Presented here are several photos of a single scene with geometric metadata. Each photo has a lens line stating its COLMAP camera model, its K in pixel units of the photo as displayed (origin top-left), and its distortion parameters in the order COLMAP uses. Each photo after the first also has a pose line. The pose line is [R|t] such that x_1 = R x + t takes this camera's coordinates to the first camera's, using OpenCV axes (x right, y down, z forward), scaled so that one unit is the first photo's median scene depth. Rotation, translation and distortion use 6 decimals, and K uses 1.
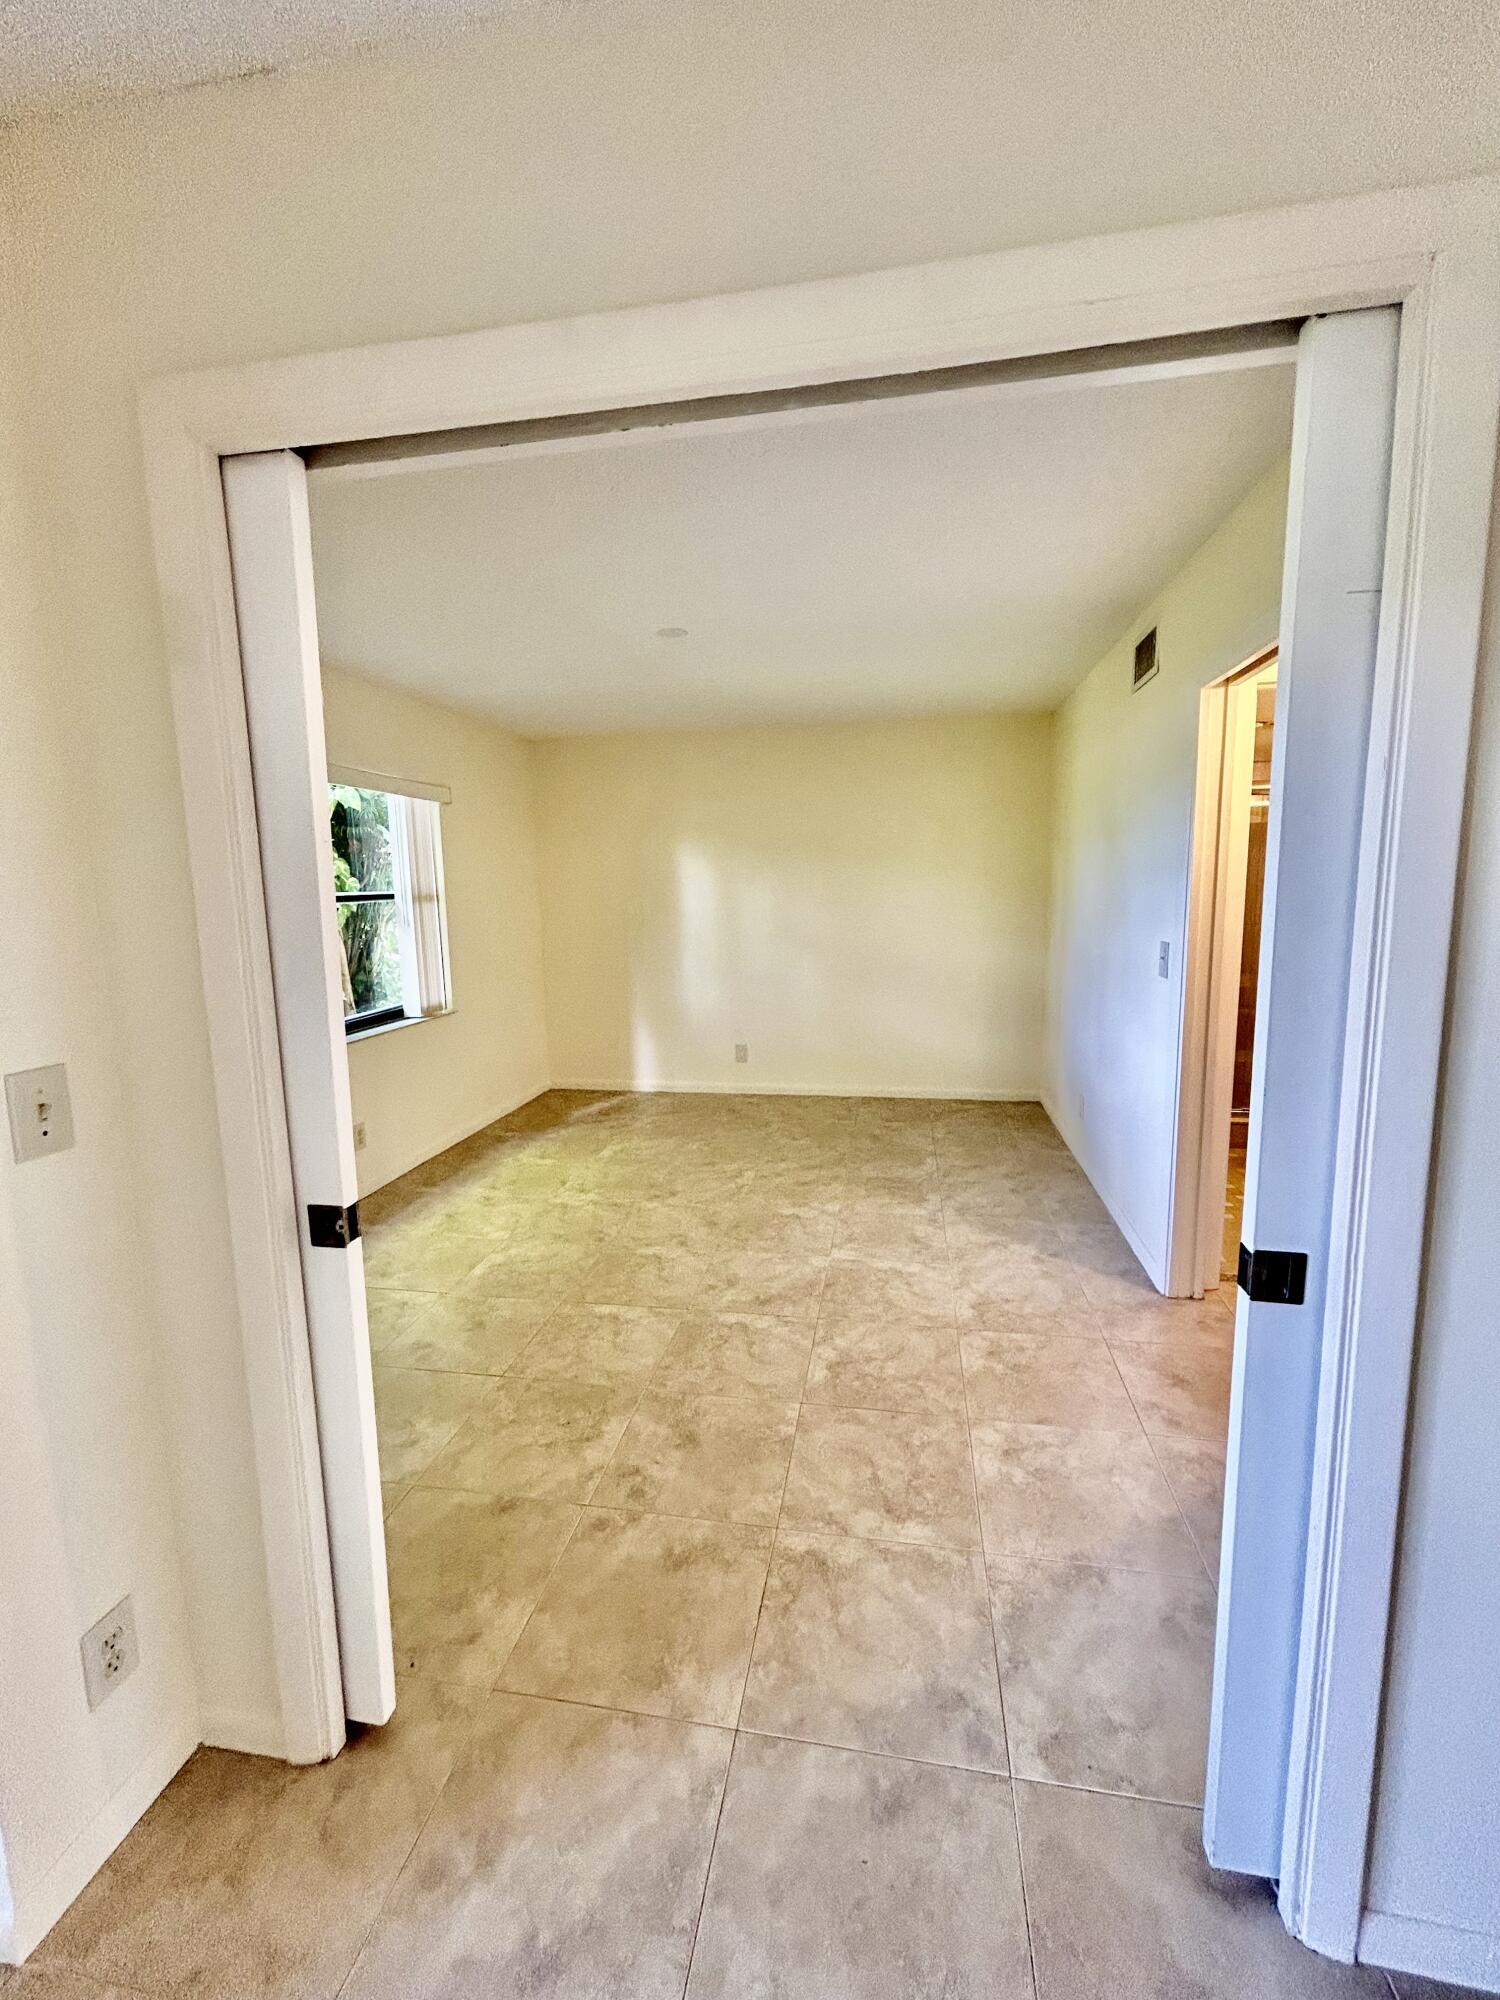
lens RADIAL K [[808.3, 0, 761.1], [0, 808.3, 999.9], [0, 0, 1]] dist [-0.001771, -0.000729]
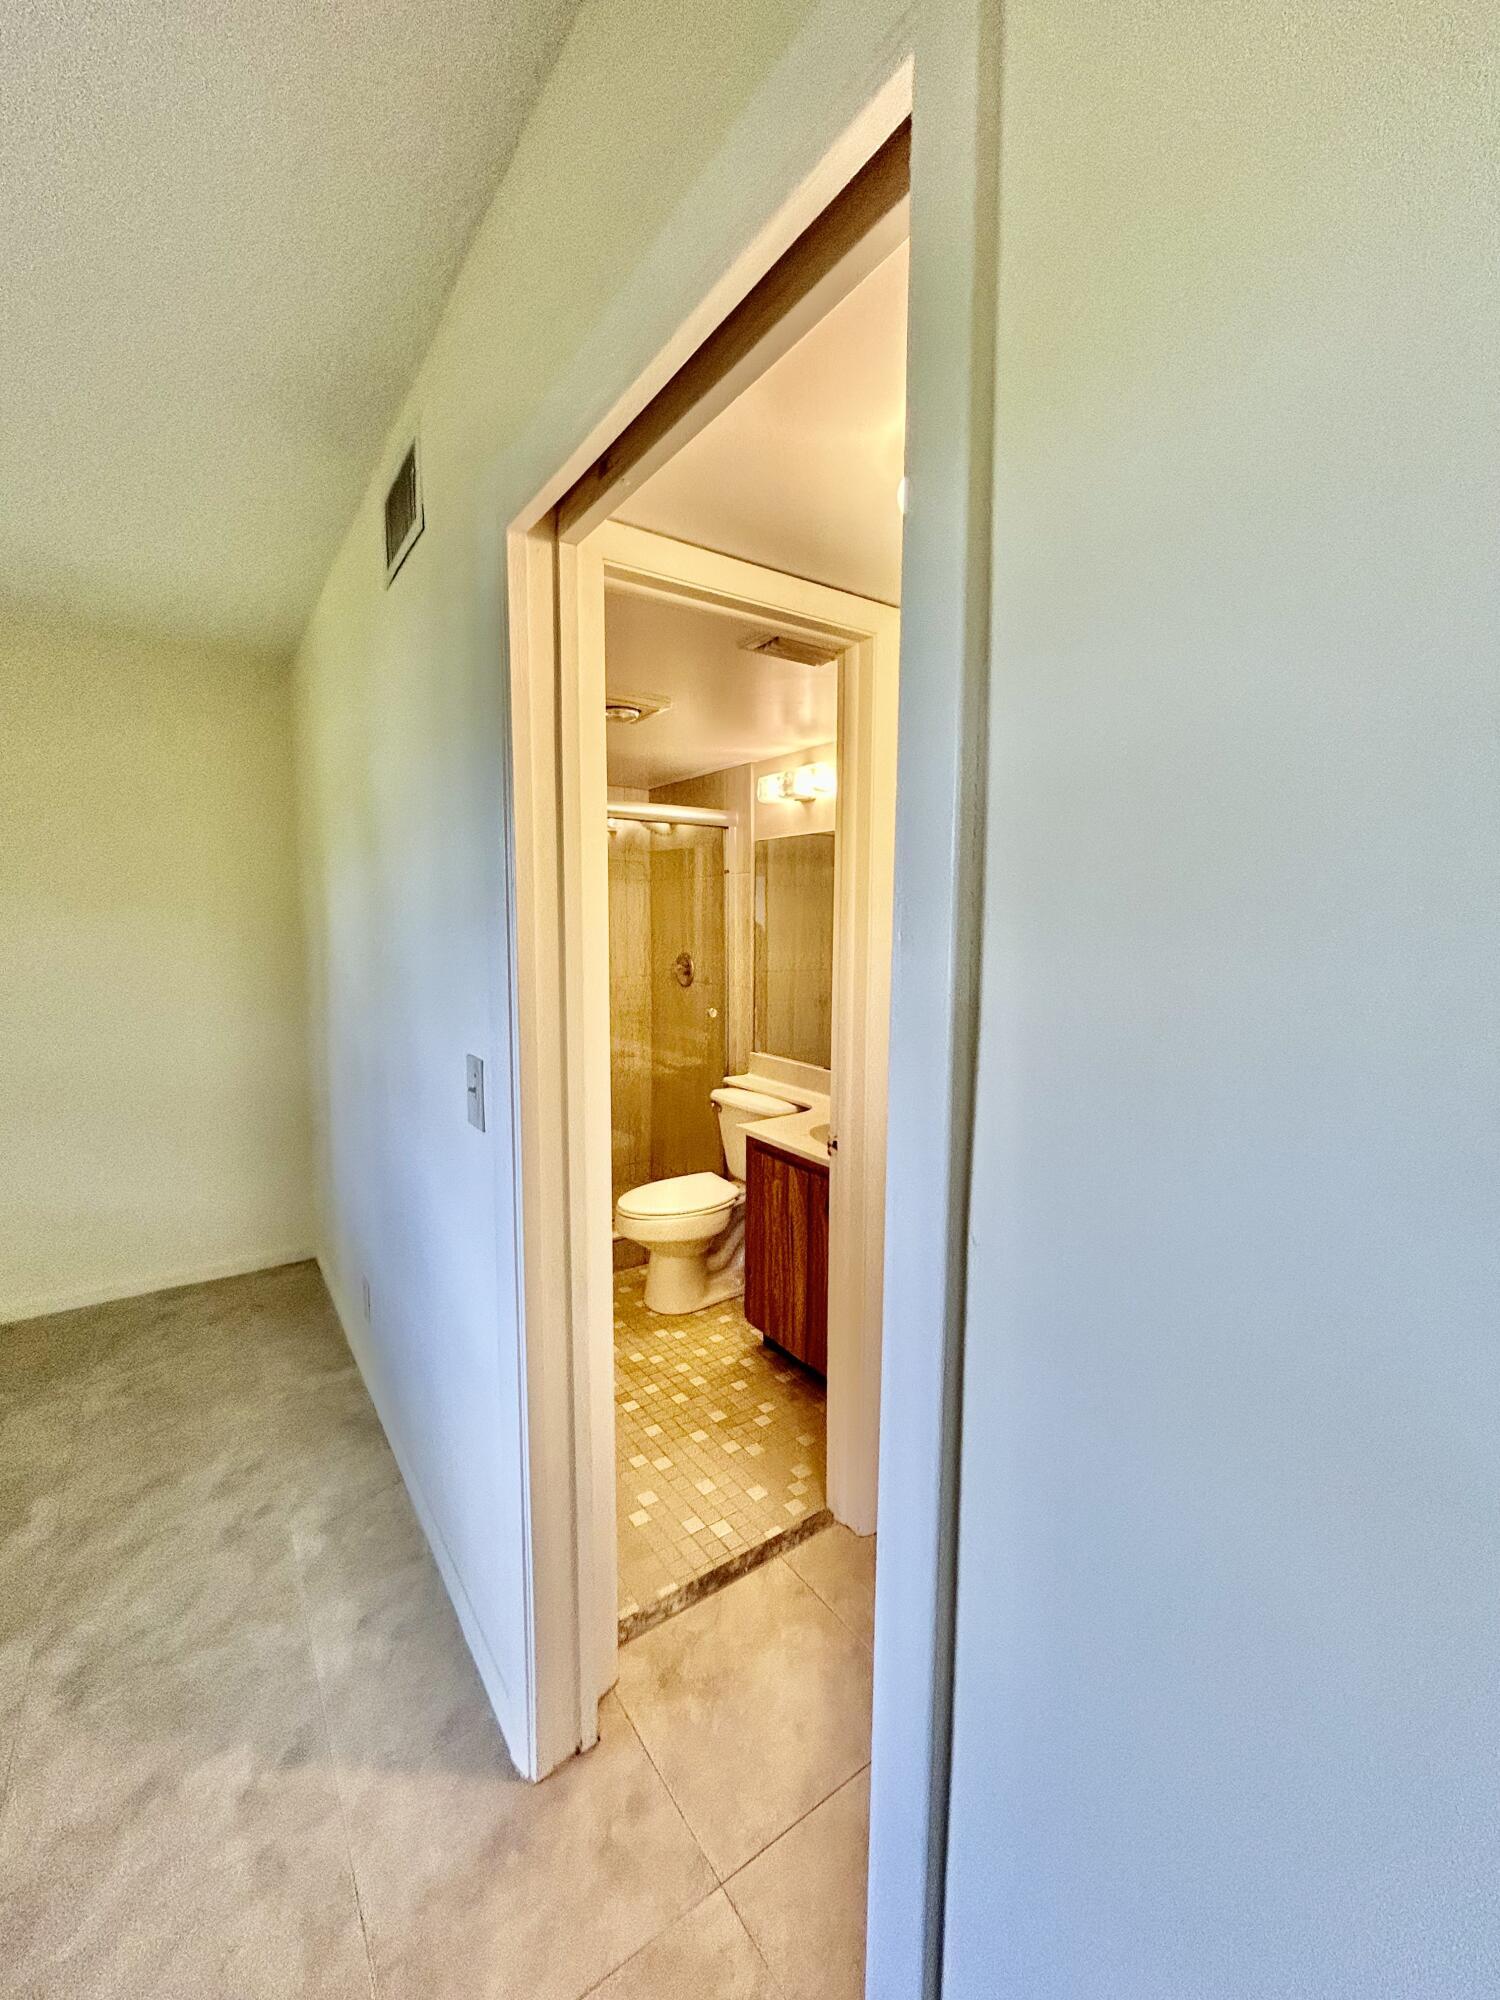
lens RADIAL K [[808.3, 0, 761.1], [0, 808.3, 998.6], [0, 0, 1]] dist [-0.001771, -0.000729]
pose [[0.700124, -0.043933, 0.712668, 0.199720], [0.080213, 0.996626, -0.017364, -0.062162], [-0.709501, 0.069322, 0.701286, 0.387085]]
